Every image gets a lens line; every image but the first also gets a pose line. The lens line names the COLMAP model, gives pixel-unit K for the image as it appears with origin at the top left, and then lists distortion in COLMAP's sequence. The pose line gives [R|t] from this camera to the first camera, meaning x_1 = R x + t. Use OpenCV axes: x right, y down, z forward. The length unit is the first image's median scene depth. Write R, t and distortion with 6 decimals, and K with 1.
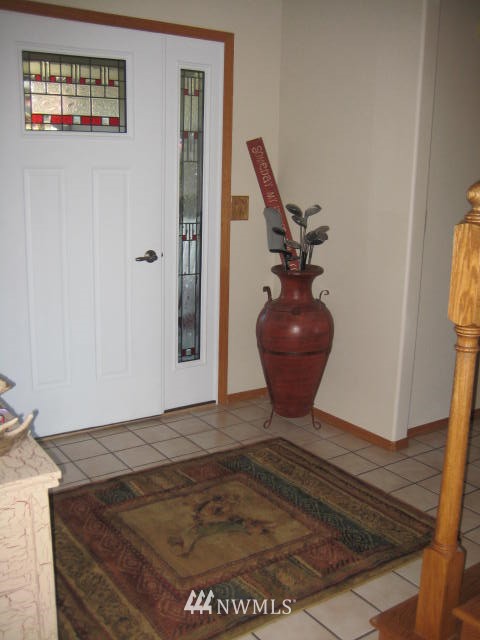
lens RADIAL K [[670.1, 0, 240.0], [0, 670.1, 320.0], [0, 0, 1]] dist [-0.142898, 0.150989]
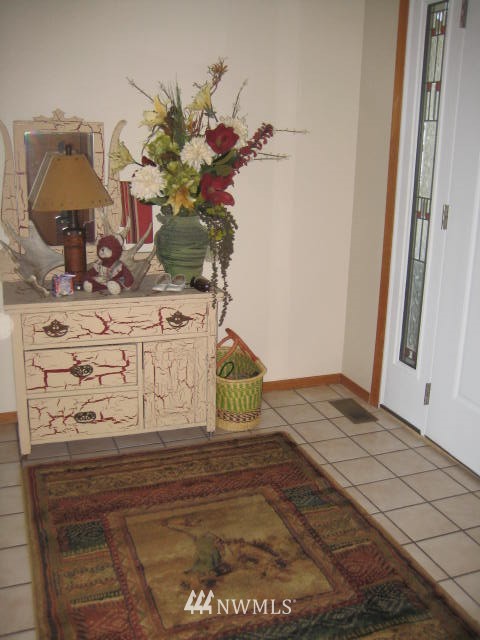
lens RADIAL K [[670.1, 0, 240.0], [0, 670.1, 320.0], [0, 0, 1]] dist [-0.142898, 0.150989]
pose [[-0.225101, 0.248900, -0.942007, 0.632200], [-0.240533, 0.922701, 0.301276, -0.214335], [0.944179, 0.294402, -0.147832, 0.982689]]
